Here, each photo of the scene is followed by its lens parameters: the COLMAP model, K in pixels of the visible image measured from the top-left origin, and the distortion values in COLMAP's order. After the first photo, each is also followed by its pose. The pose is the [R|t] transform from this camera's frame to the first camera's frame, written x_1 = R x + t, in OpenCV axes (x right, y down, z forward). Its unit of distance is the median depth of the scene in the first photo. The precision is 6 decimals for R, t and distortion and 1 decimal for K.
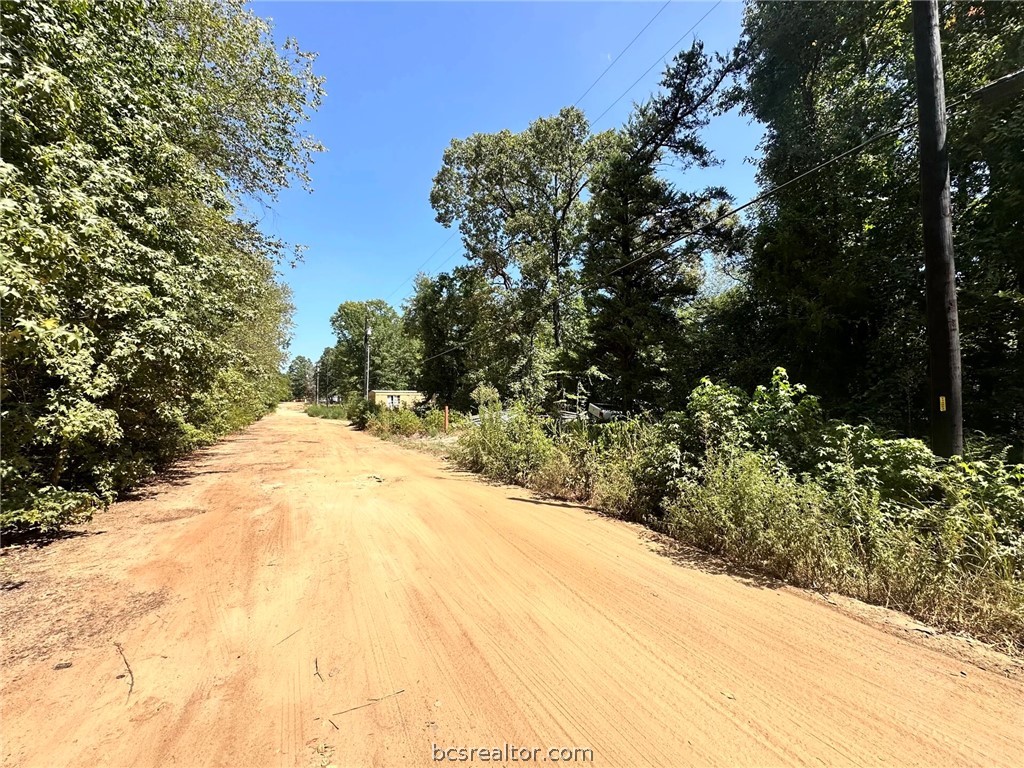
lens RADIAL K [[409.2, 0, 511.9], [0, 409.2, 384.9], [0, 0, 1]] dist [-0.005867, 0.000752]
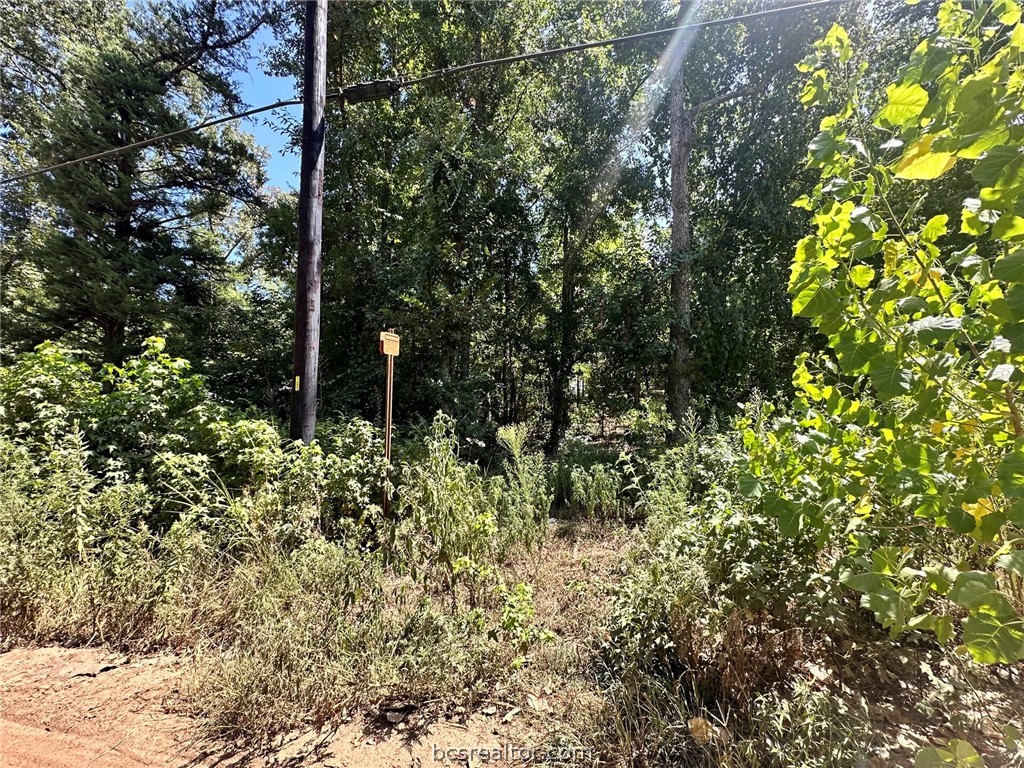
lens RADIAL K [[409.2, 0, 510.6], [0, 409.2, 383.2], [0, 0, 1]] dist [-0.005867, 0.000752]
pose [[0.663446, 0.035977, 0.747359, 0.214523], [-0.036735, 0.999205, -0.015490, 0.013690], [-0.747322, -0.017177, 0.664240, -0.010297]]
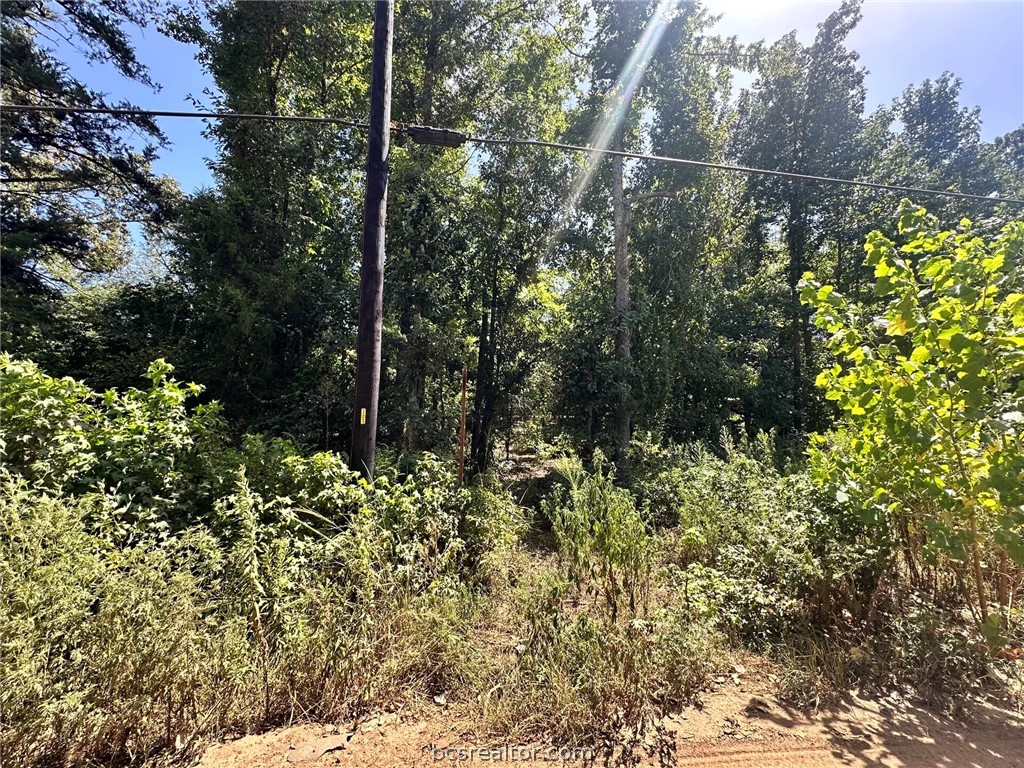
lens RADIAL K [[409.2, 0, 518.7], [0, 409.2, 384.7], [0, 0, 1]] dist [-0.005867, 0.000752]
pose [[0.345177, 0.098498, 0.933355, 0.096756], [-0.053709, 0.994921, -0.085133, 0.011665], [-0.937000, -0.020743, 0.348714, 0.109722]]
